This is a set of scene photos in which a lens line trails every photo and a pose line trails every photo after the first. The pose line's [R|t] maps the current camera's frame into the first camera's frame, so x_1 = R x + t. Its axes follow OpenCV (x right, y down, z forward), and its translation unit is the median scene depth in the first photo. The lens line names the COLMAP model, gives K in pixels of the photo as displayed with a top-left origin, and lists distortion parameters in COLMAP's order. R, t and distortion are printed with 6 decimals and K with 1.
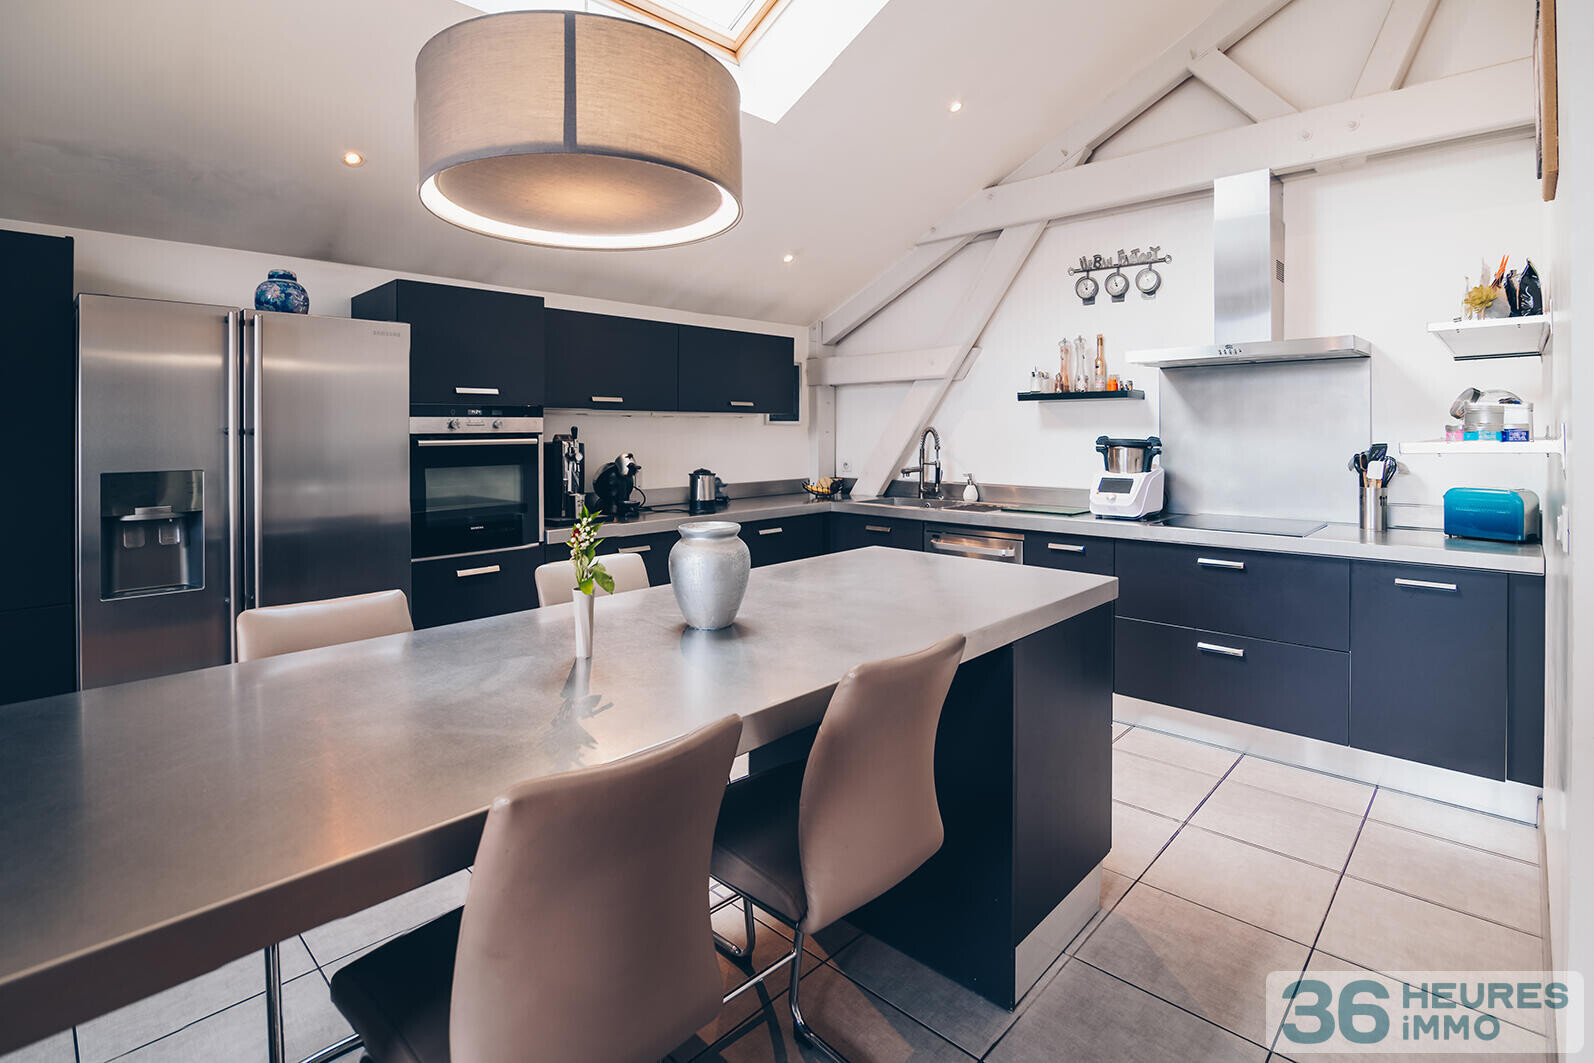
lens RADIAL K [[756.5, 0, 799.7], [0, 756.5, 450.8], [0, 0, 1]] dist [0.002952, 0.000382]
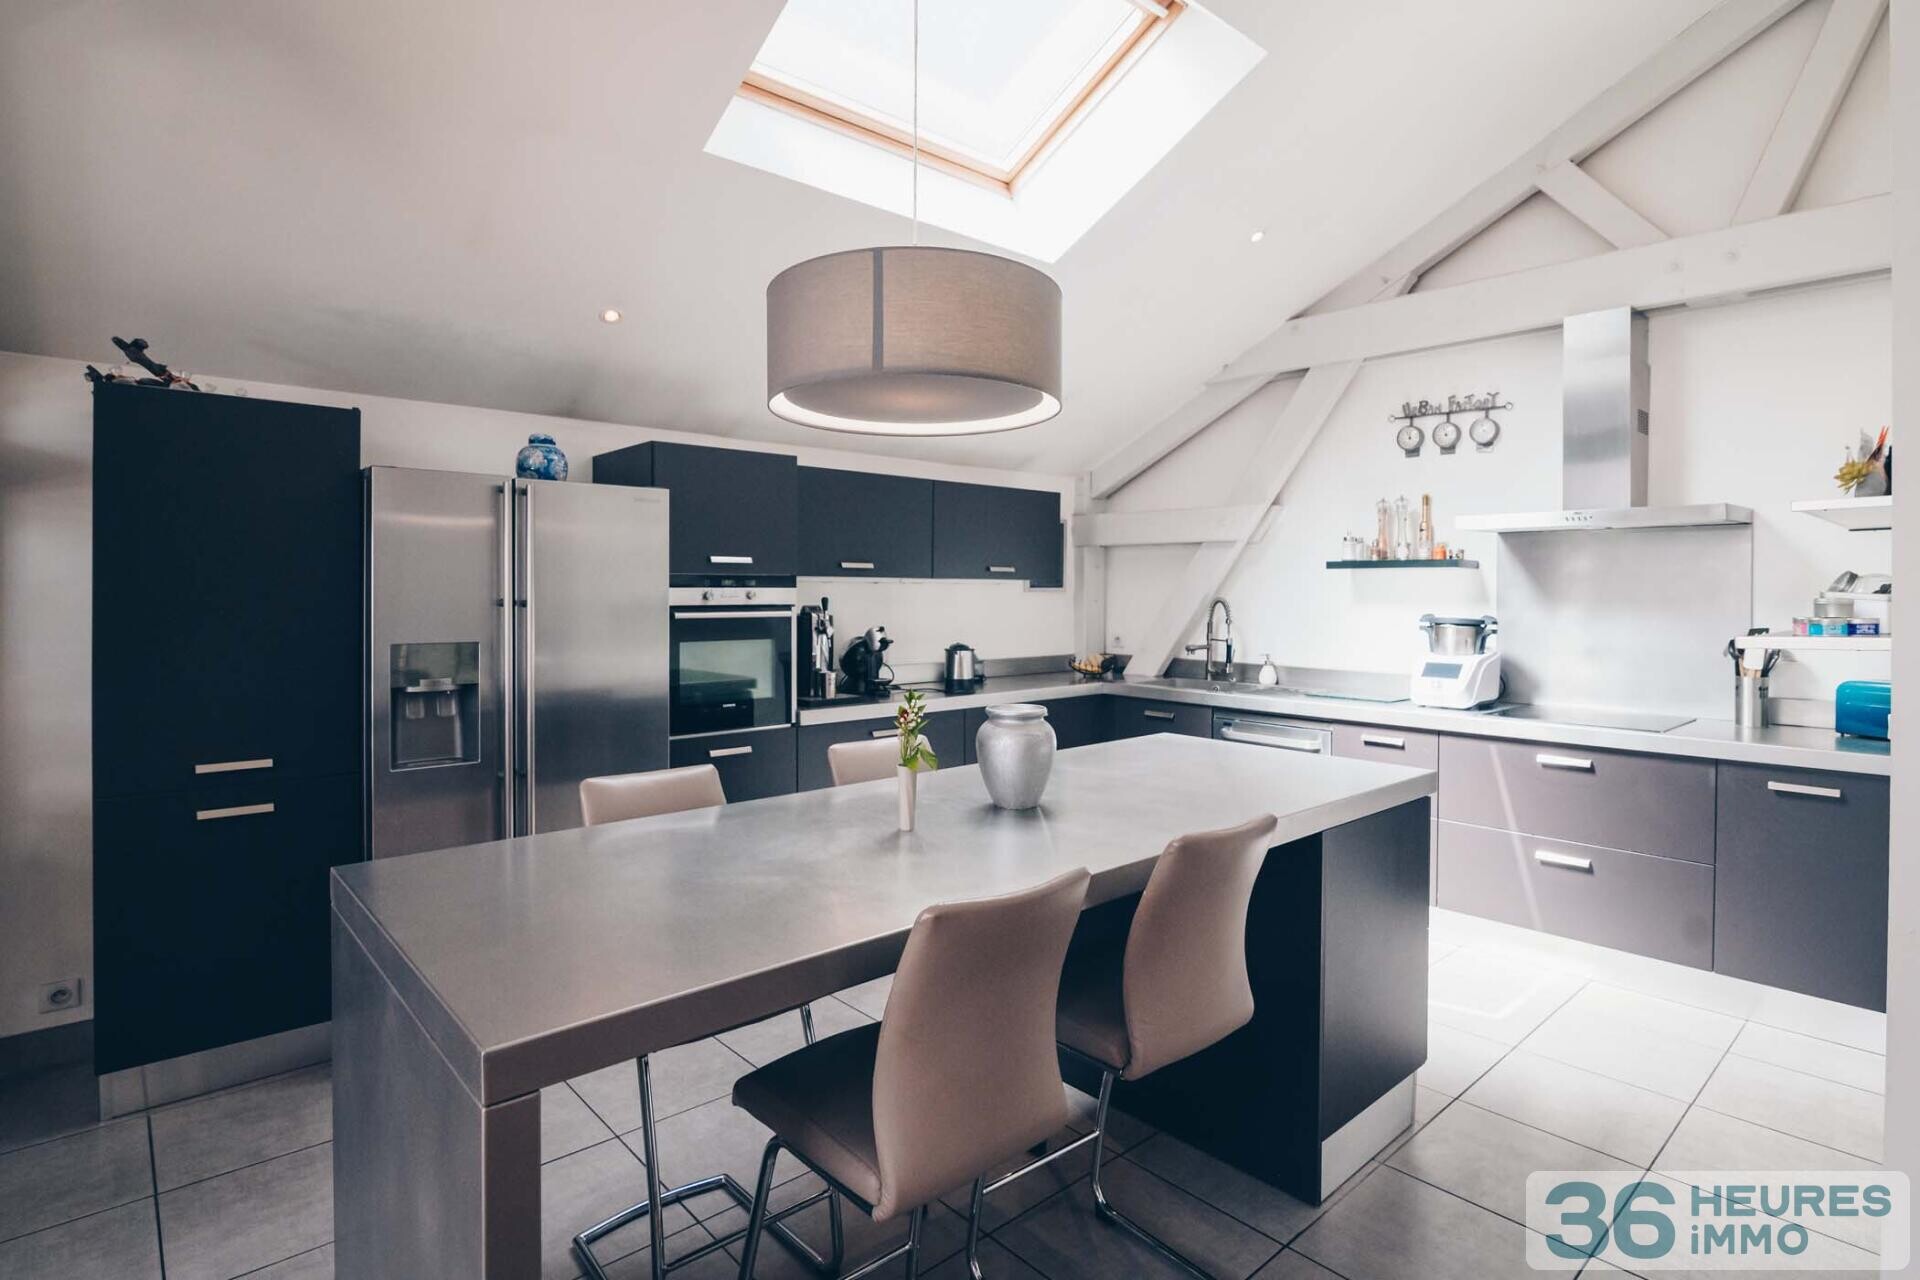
lens RADIAL K [[958.7, 0, 951.2], [0, 958.7, 614.9], [0, 0, 1]] dist [0.000868, 0.000183]
pose [[0.996116, 0.009479, -0.087538, -0.048652], [-0.009374, 0.999955, 0.001606, -0.014004], [0.087549, -0.000779, 0.996160, -0.148959]]
